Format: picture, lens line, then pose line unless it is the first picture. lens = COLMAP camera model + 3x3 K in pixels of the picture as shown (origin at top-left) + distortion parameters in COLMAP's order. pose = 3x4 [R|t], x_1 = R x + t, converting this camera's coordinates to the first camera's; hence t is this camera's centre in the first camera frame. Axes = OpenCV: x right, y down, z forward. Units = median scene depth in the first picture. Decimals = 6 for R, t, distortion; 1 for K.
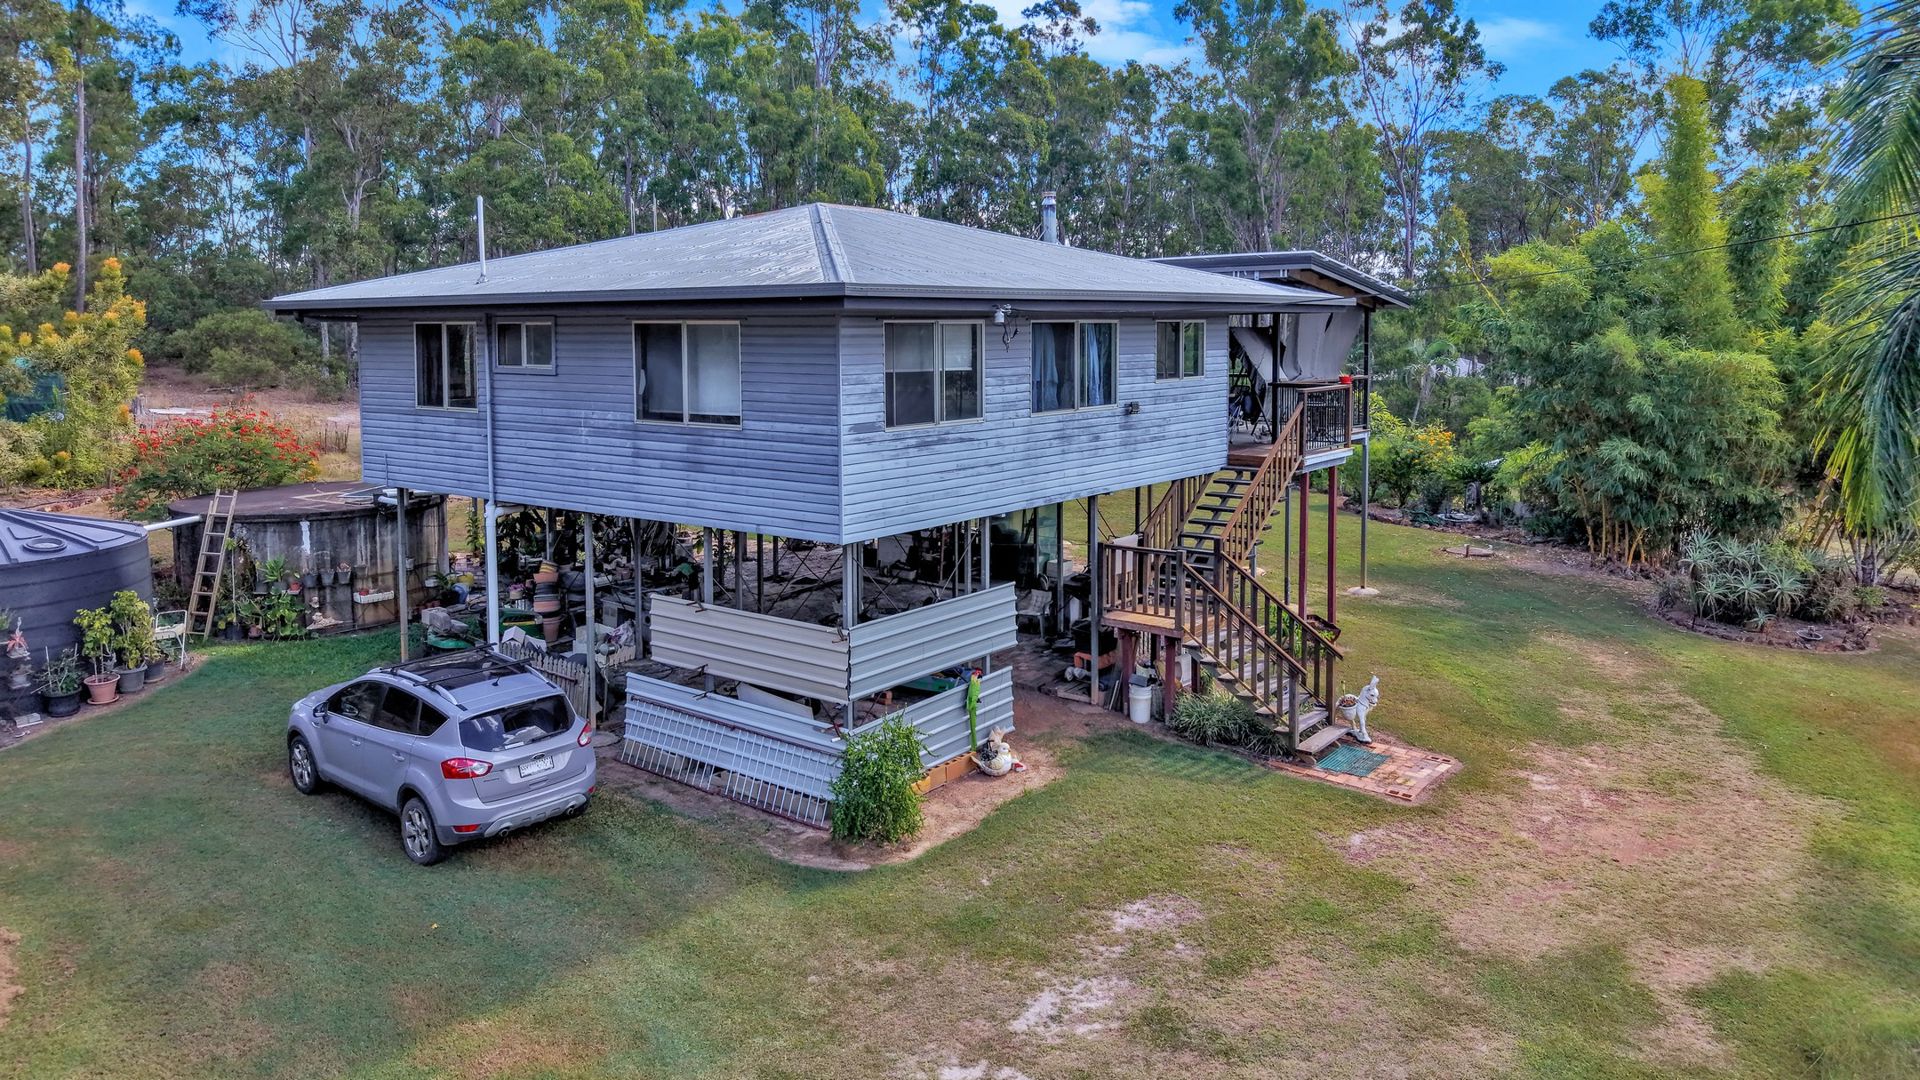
lens RADIAL K [[1330.4, 0, 968.6], [0, 1330.4, 405.0], [0, 0, 1]] dist [-0.011720, -0.003237]
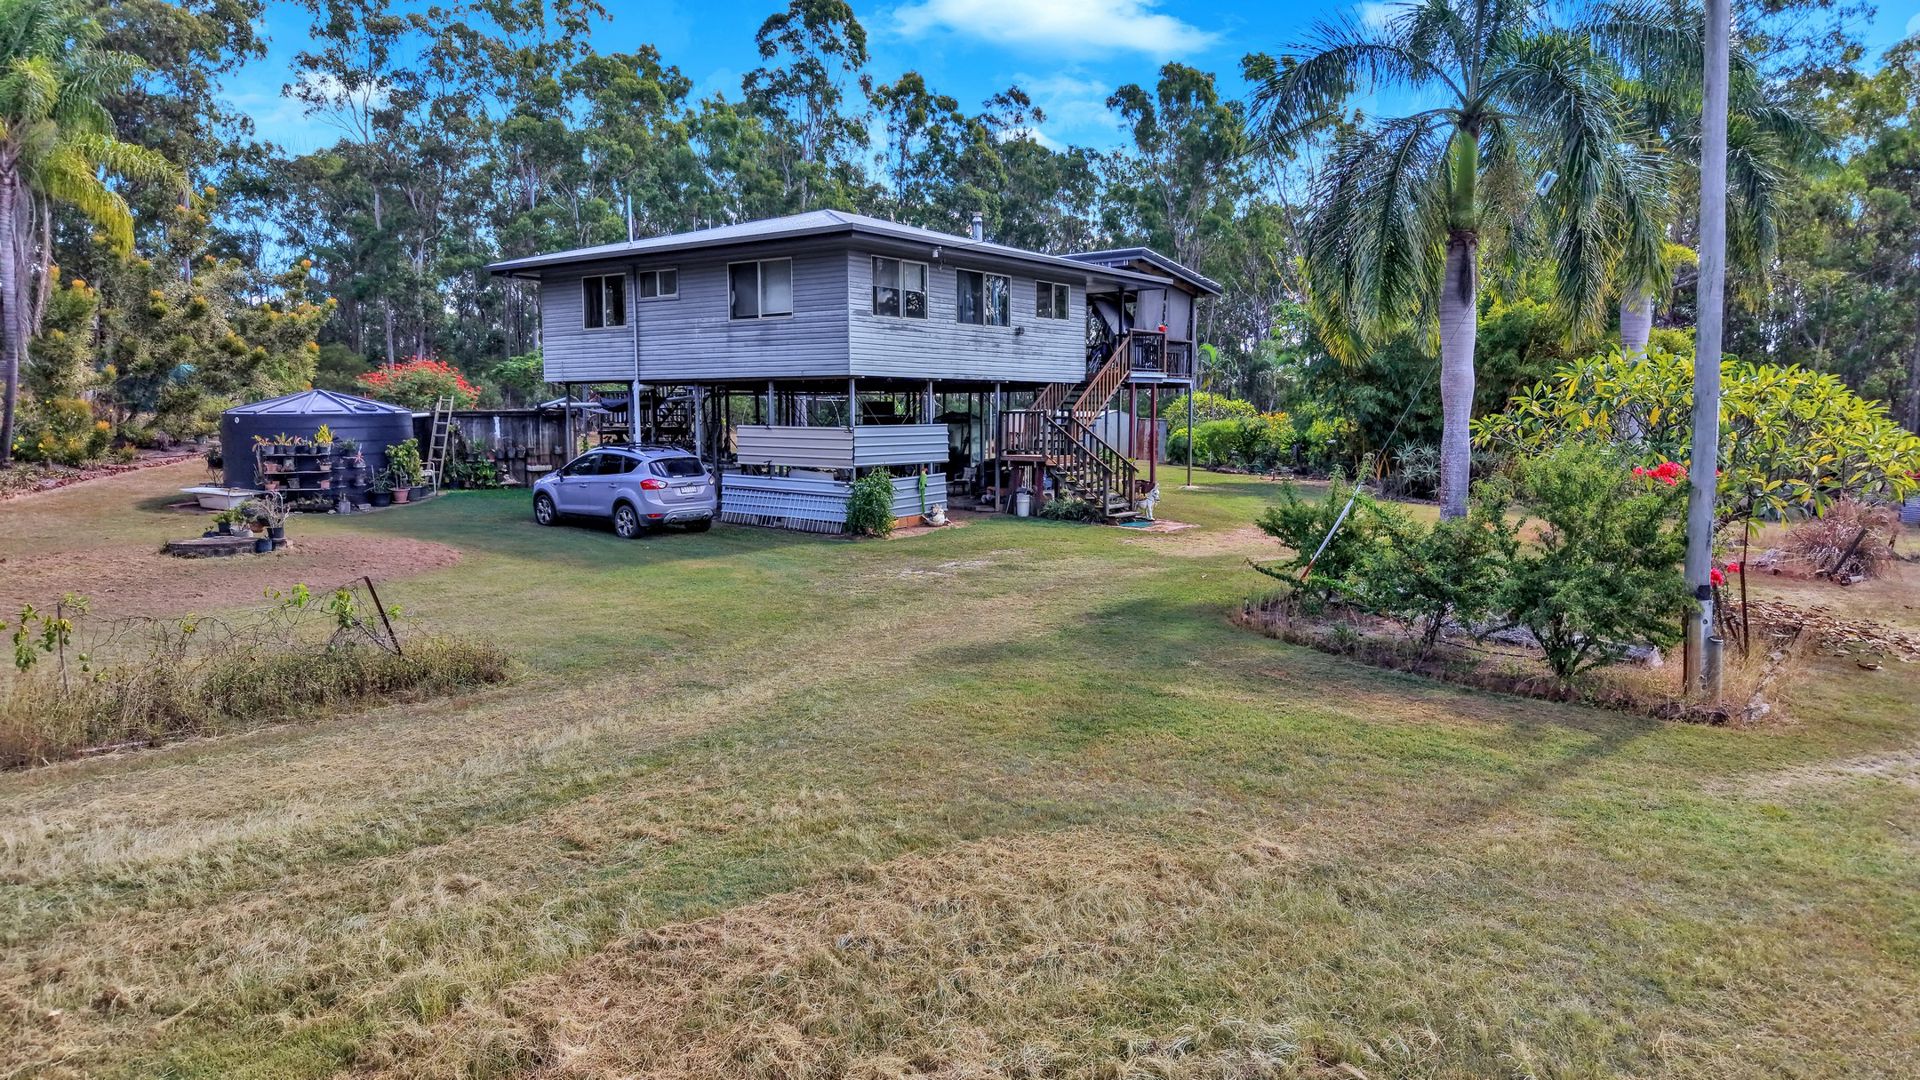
lens RADIAL K [[1330.4, 0, 958.5], [0, 1330.4, 556.0], [0, 0, 1]] dist [-0.011720, -0.003237]
pose [[0.999895, 0.001983, 0.014355, 0.025010], [-0.002509, 0.999323, 0.036691, 0.238578], [-0.014273, -0.036724, 0.999224, -0.712227]]
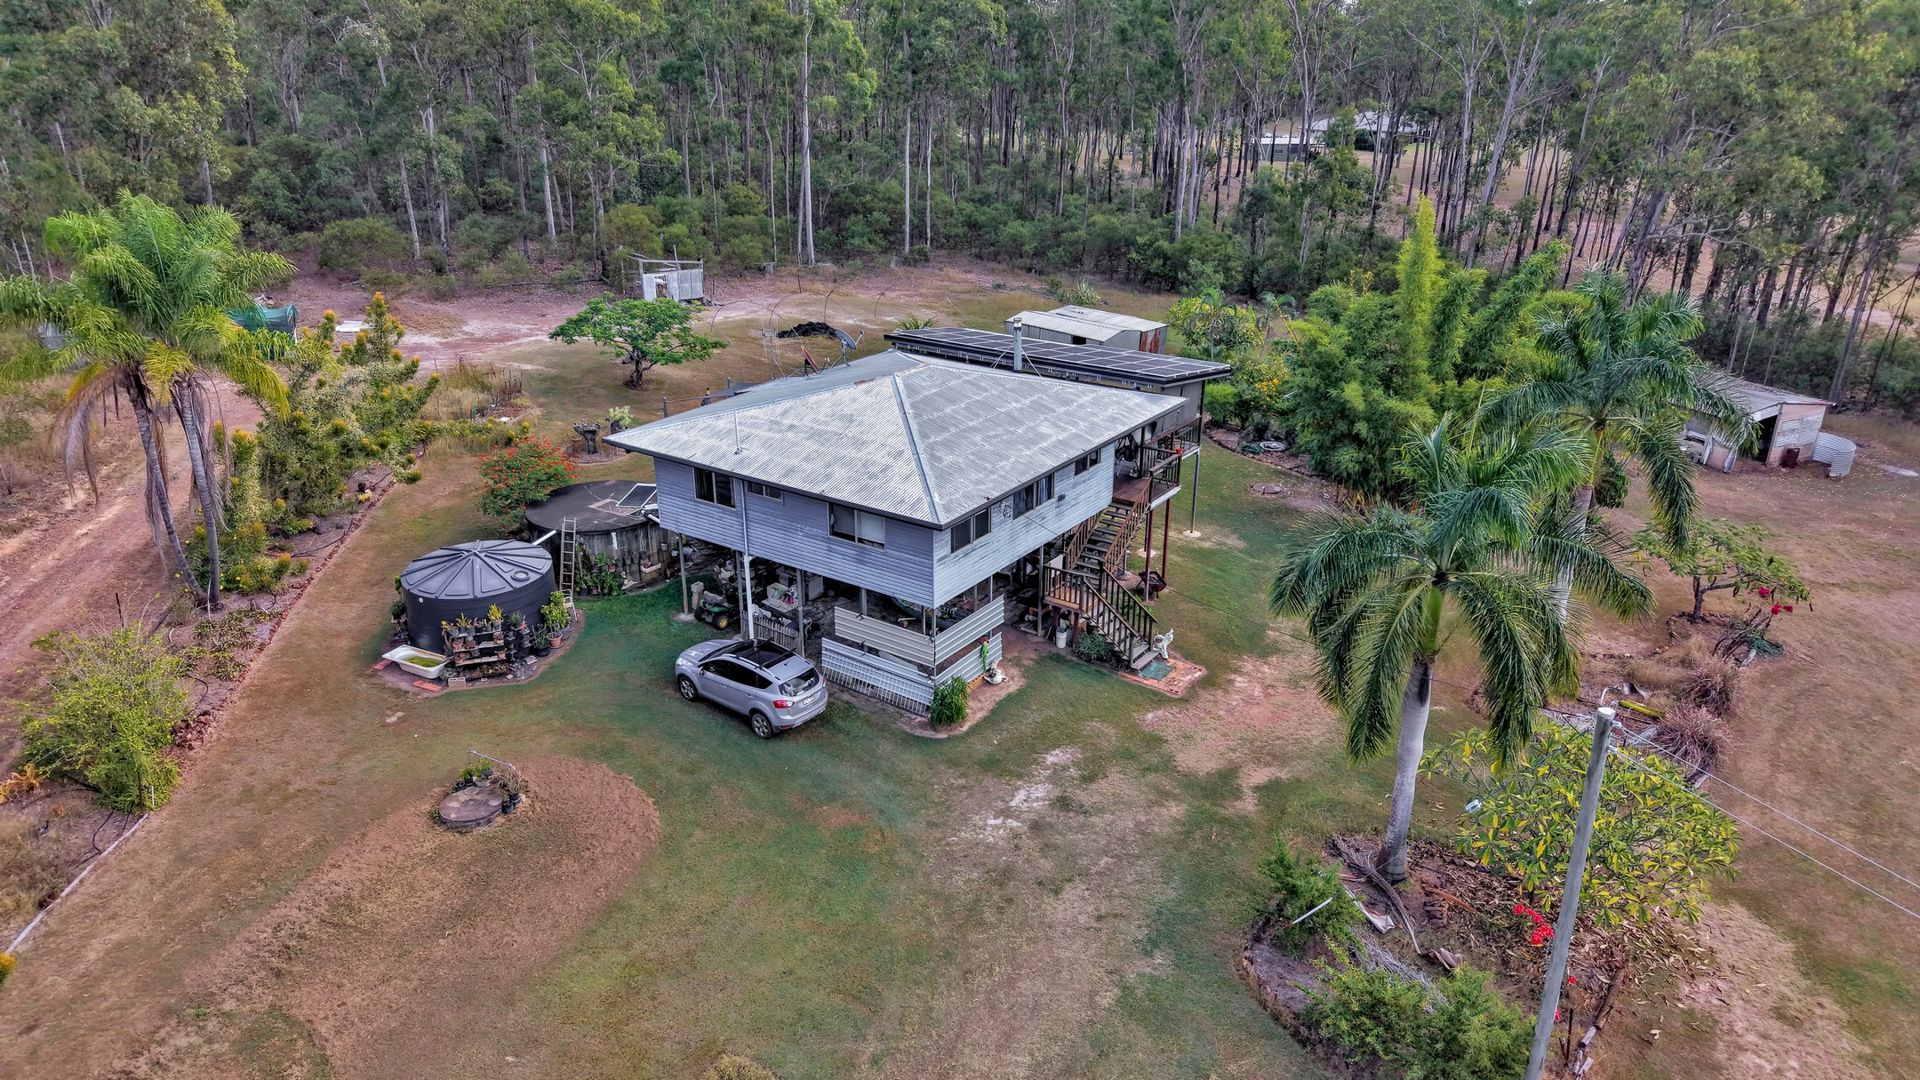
lens RADIAL K [[1330.4, 0, 968.6], [0, 1330.4, 524.3], [0, 0, 1]] dist [-0.011720, -0.003237]
pose [[0.998777, -0.007364, 0.048891, -0.121953], [-0.008622, 0.947754, 0.318886, -0.639152], [-0.048685, -0.318918, 0.946531, -0.951632]]
